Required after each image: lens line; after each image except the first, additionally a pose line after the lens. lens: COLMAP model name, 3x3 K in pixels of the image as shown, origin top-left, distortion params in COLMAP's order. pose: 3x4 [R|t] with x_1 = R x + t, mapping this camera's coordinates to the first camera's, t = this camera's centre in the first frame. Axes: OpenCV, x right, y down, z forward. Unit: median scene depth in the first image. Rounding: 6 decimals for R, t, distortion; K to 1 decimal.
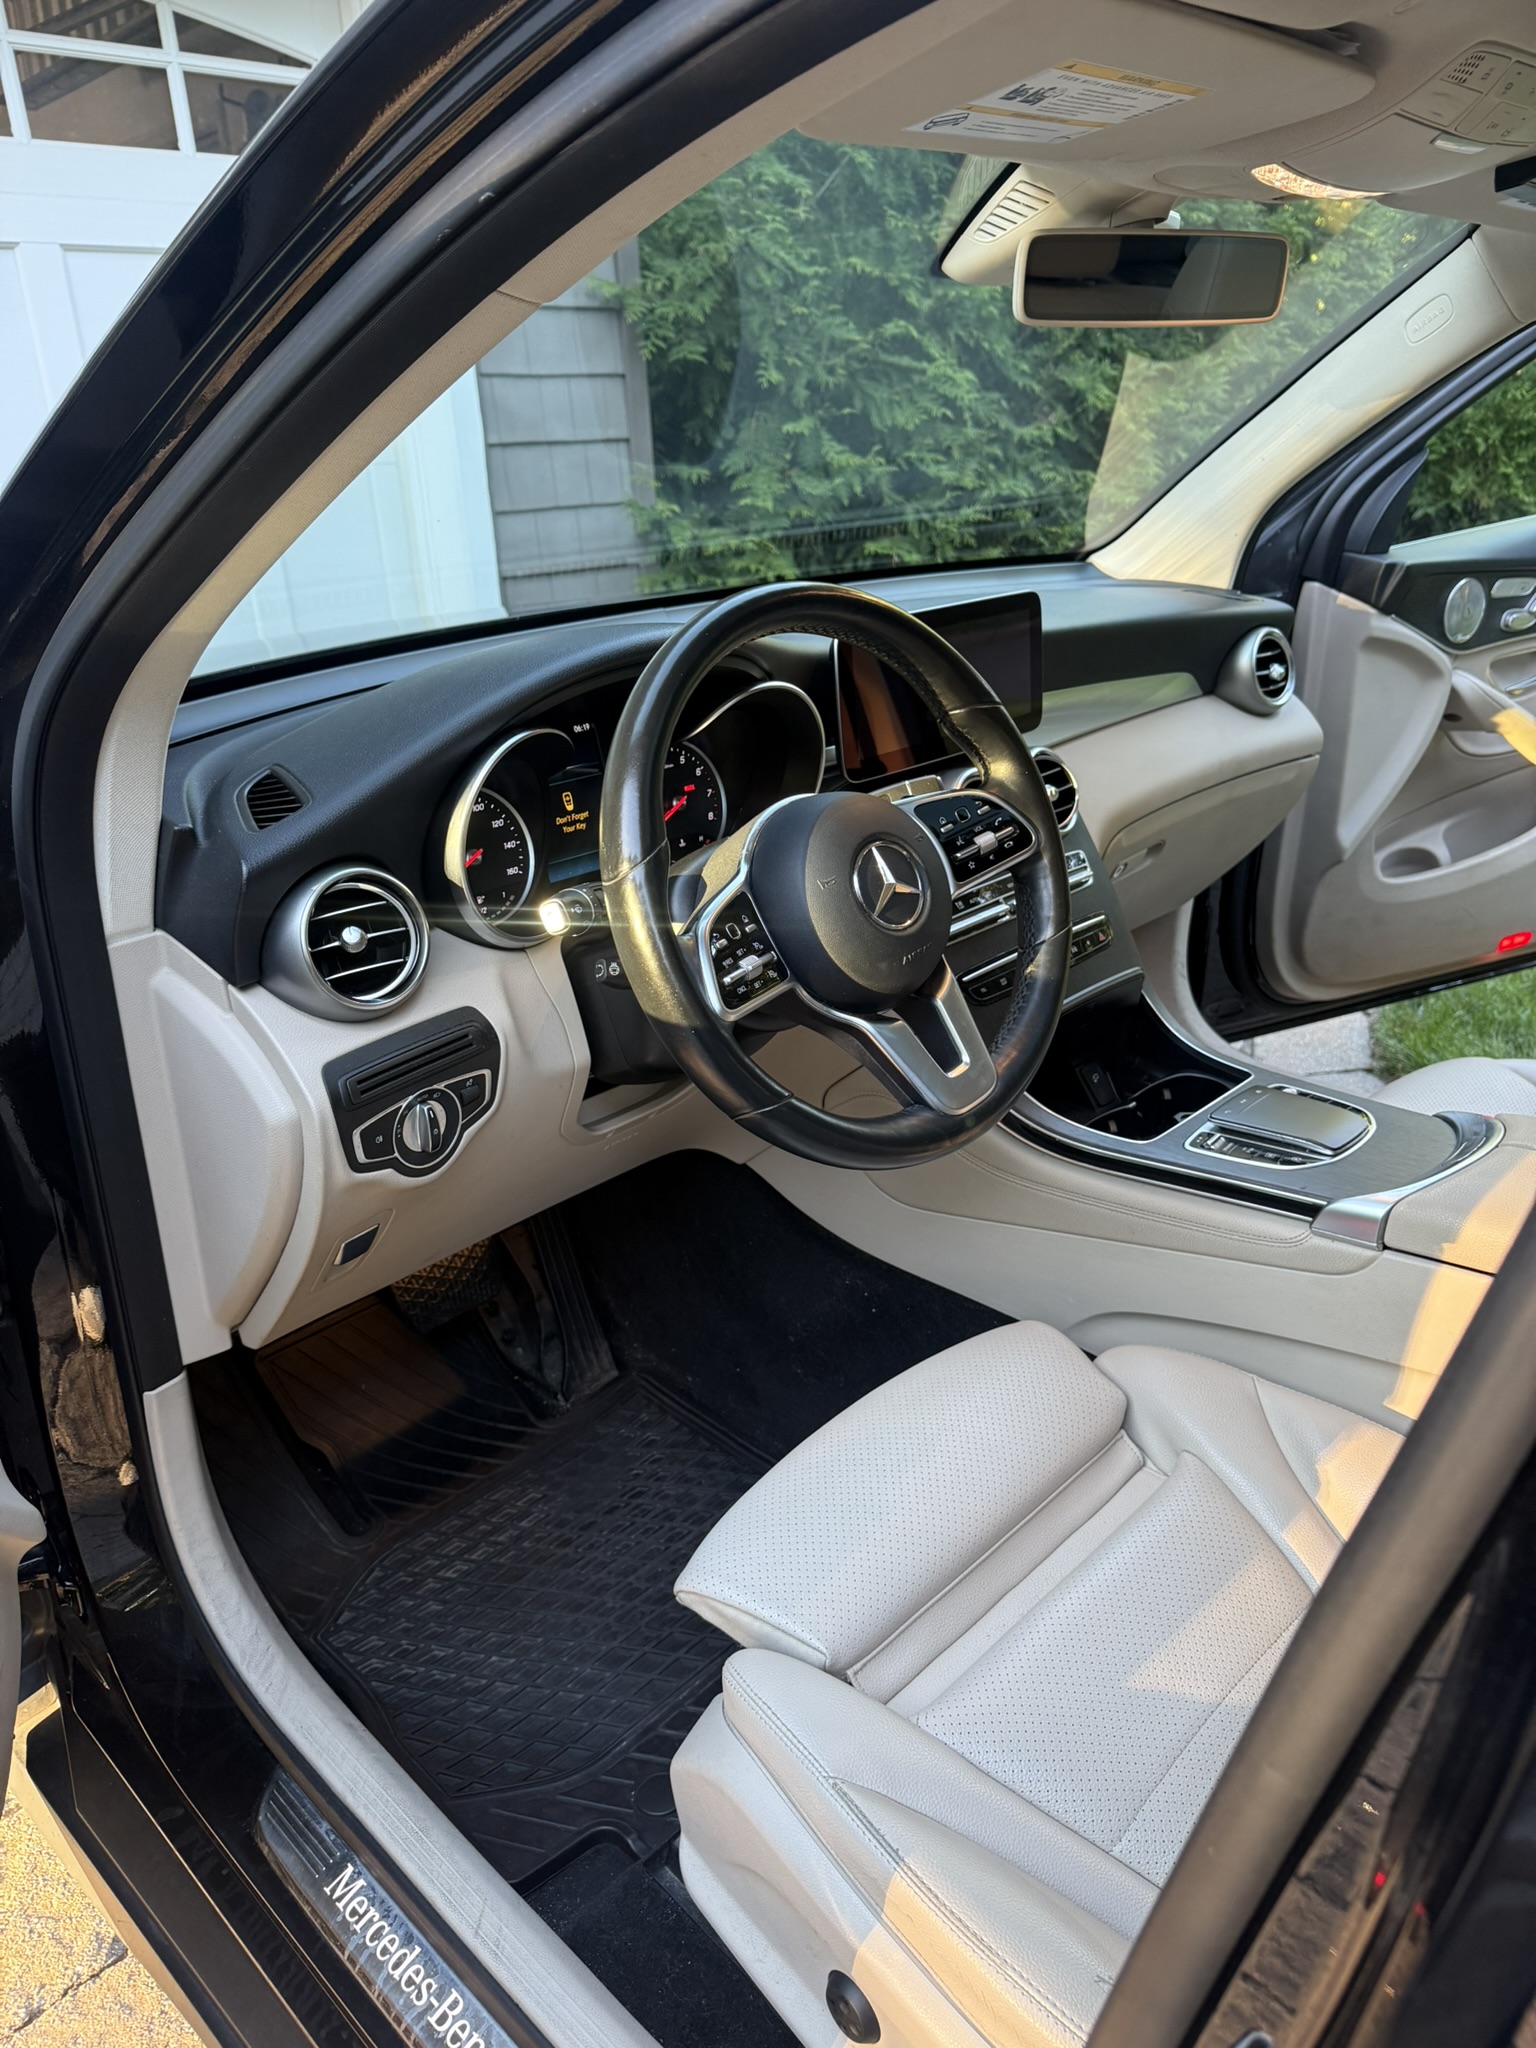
lens RADIAL K [[1424.7, 0, 778.7], [0, 1424.7, 1030.7], [0, 0, 1]] dist [0.000765, -0.005060]
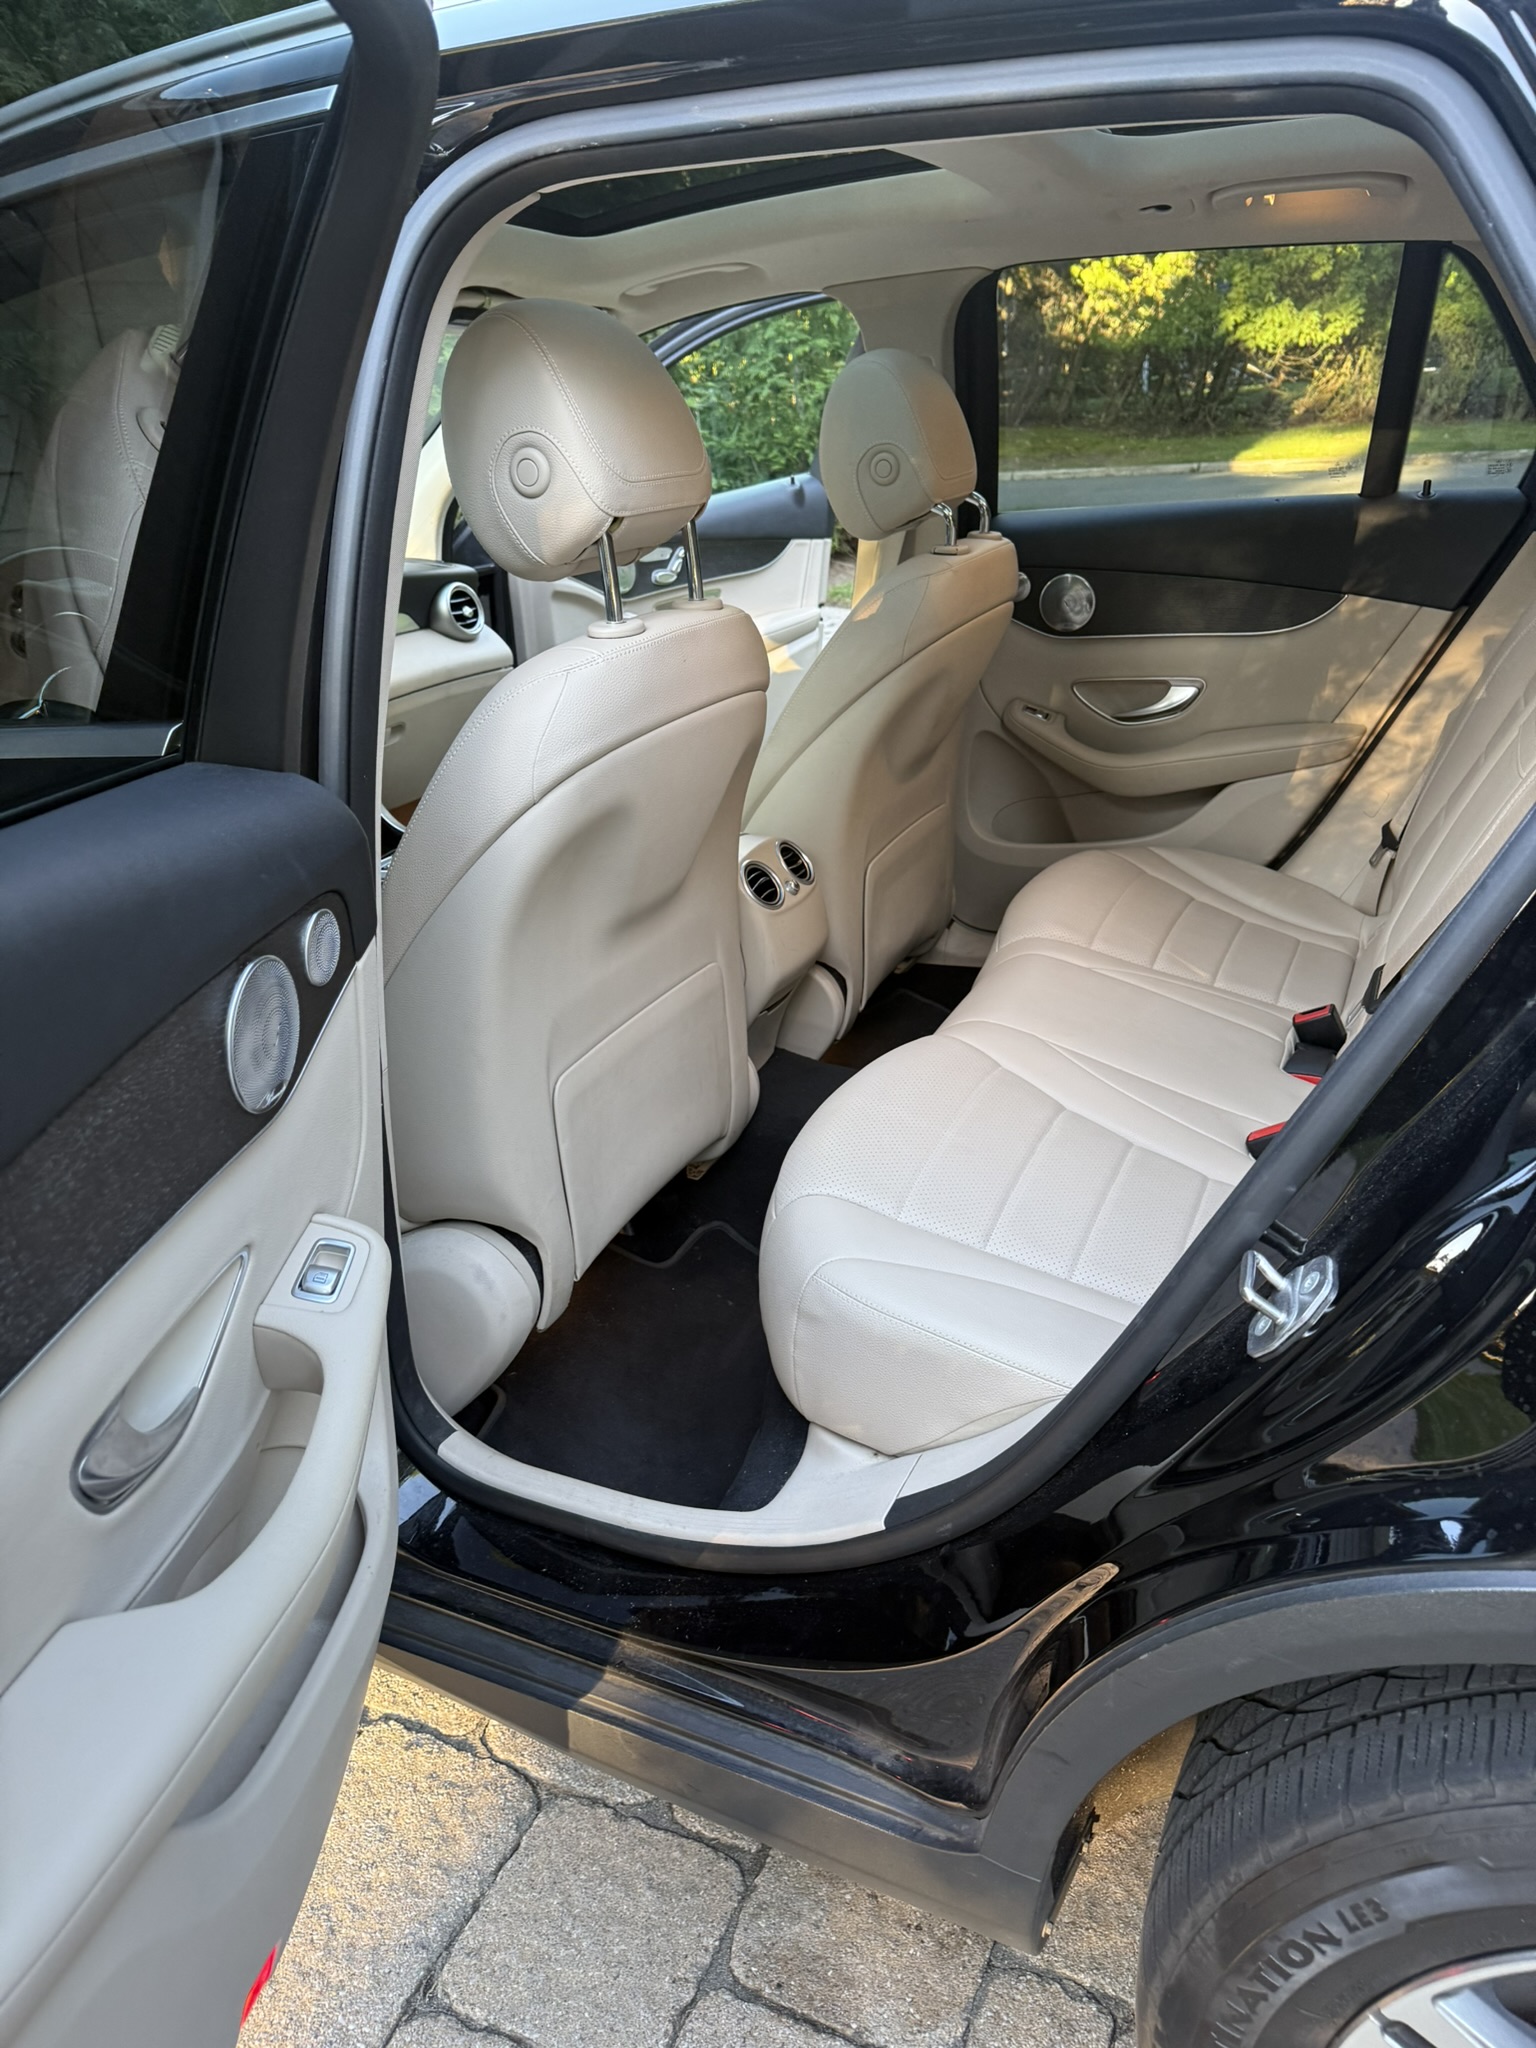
lens RADIAL K [[1424.7, 0, 766.7], [0, 1424.7, 1025.9], [0, 0, 1]] dist [0.000765, -0.005060]
pose [[0.945233, -0.139992, 0.294850, 0.049701], [0.144026, 0.989541, 0.008104, 0.082855], [-0.292901, 0.034806, 0.955509, -0.203580]]
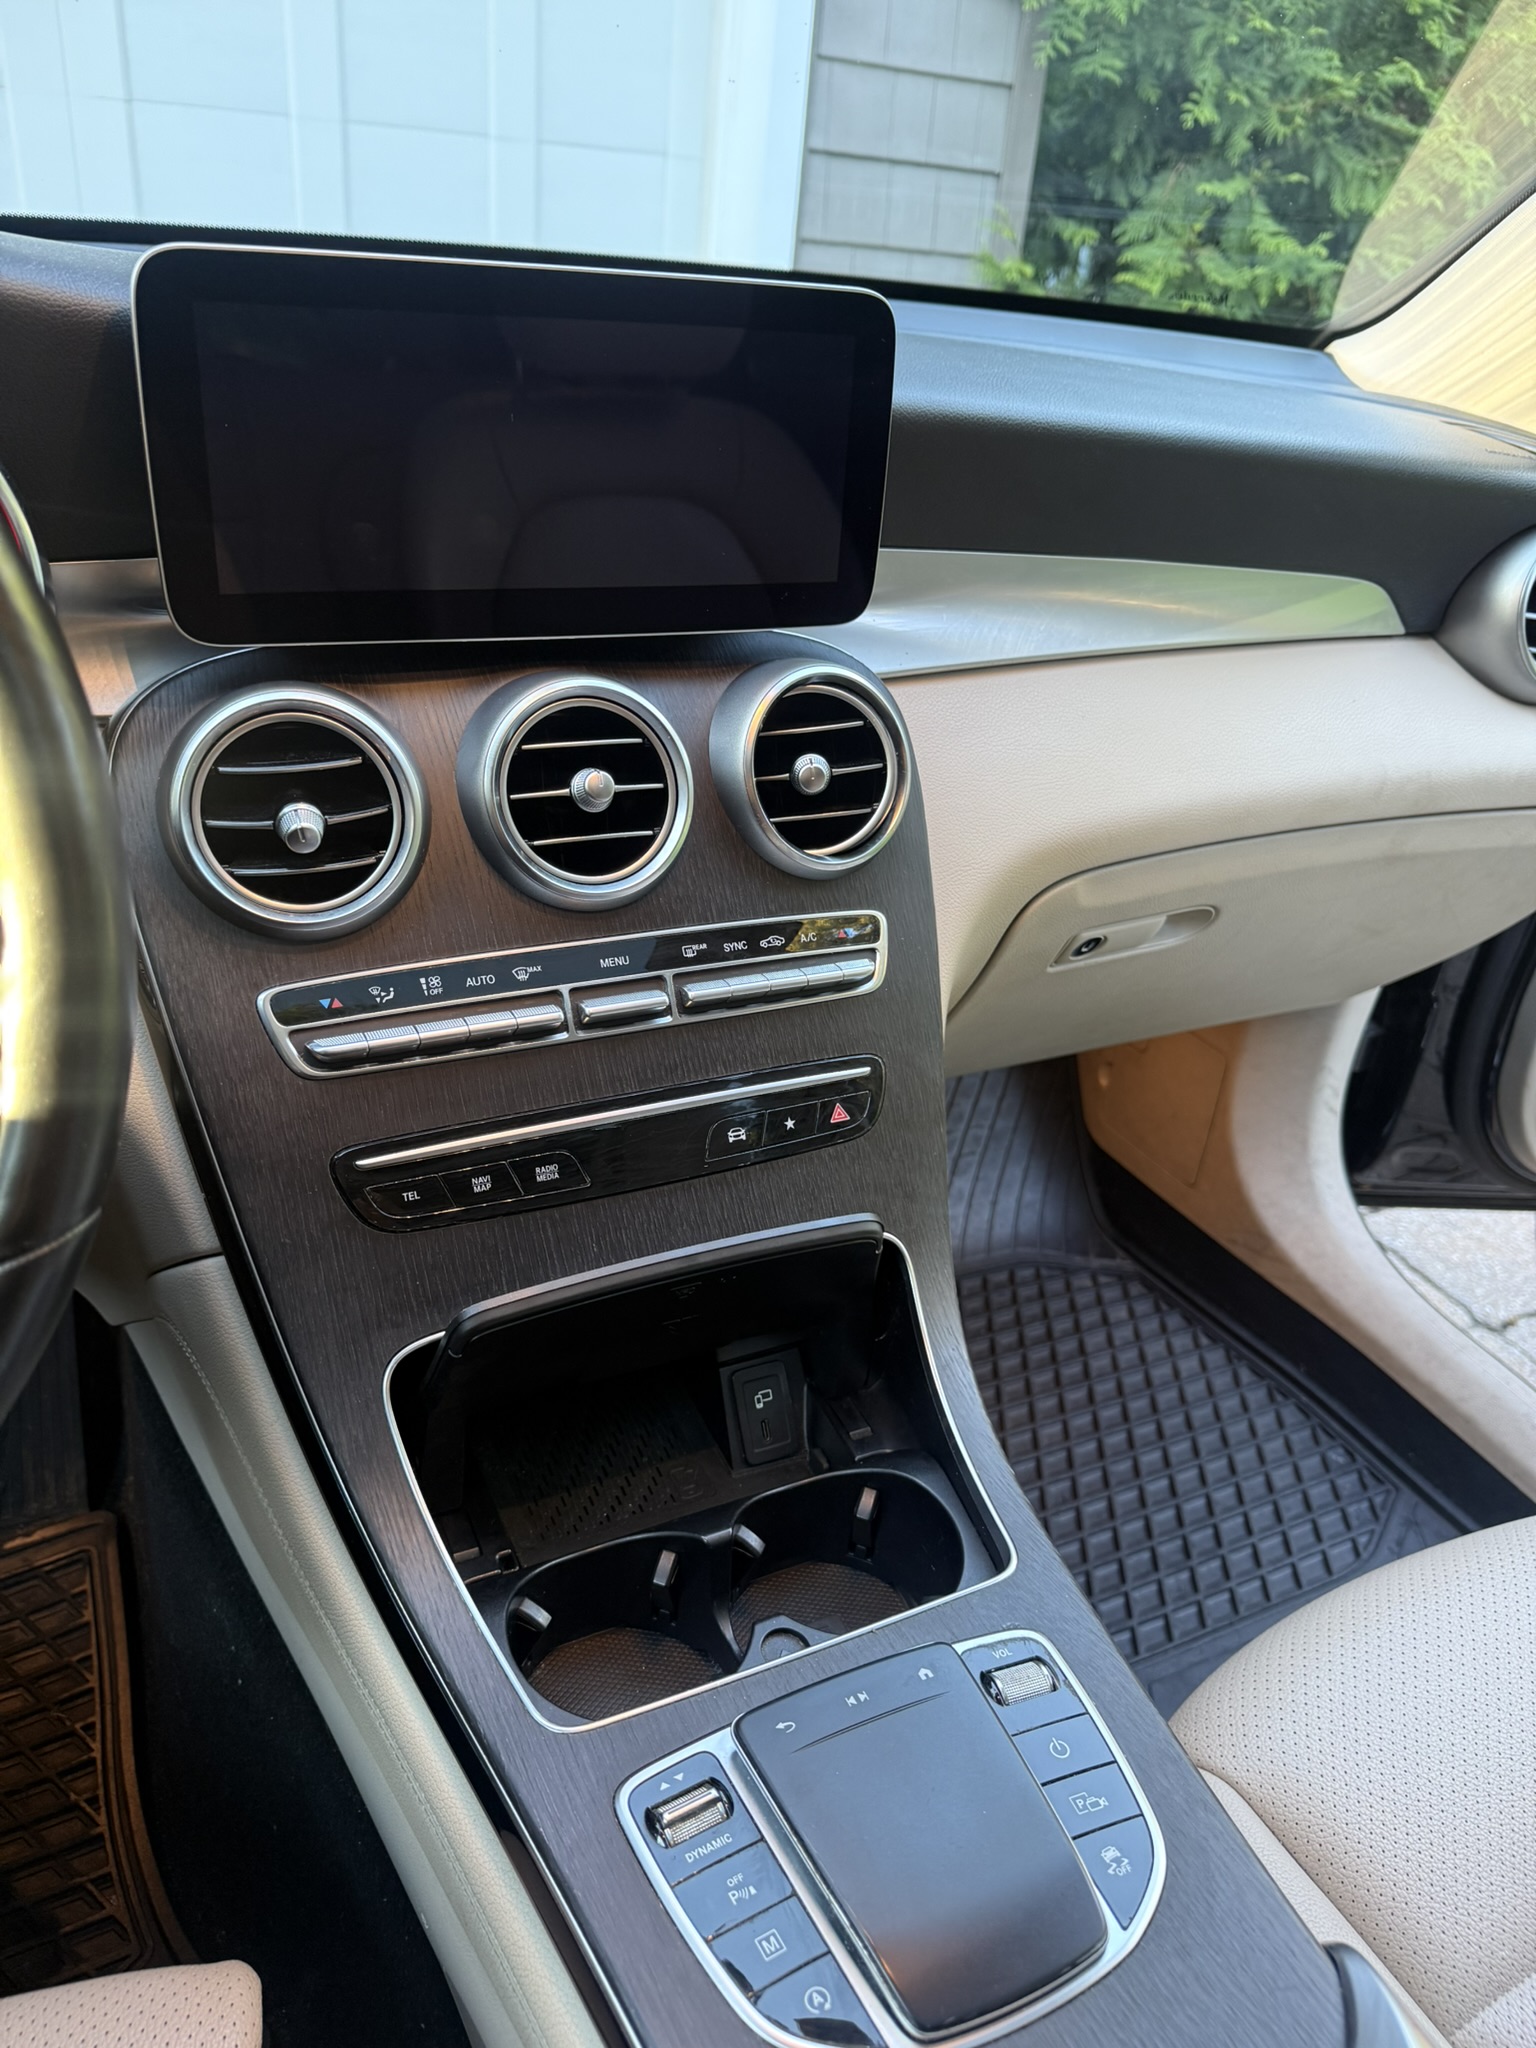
lens RADIAL K [[1424.7, 0, 773.4], [0, 1424.7, 1009.9], [0, 0, 1]] dist [0.000765, -0.005060]
pose [[0.933687, 0.272562, -0.232247, 0.089038], [-0.245776, 0.959463, 0.137933, -0.045807], [0.260427, -0.071705, 0.962827, 0.168201]]
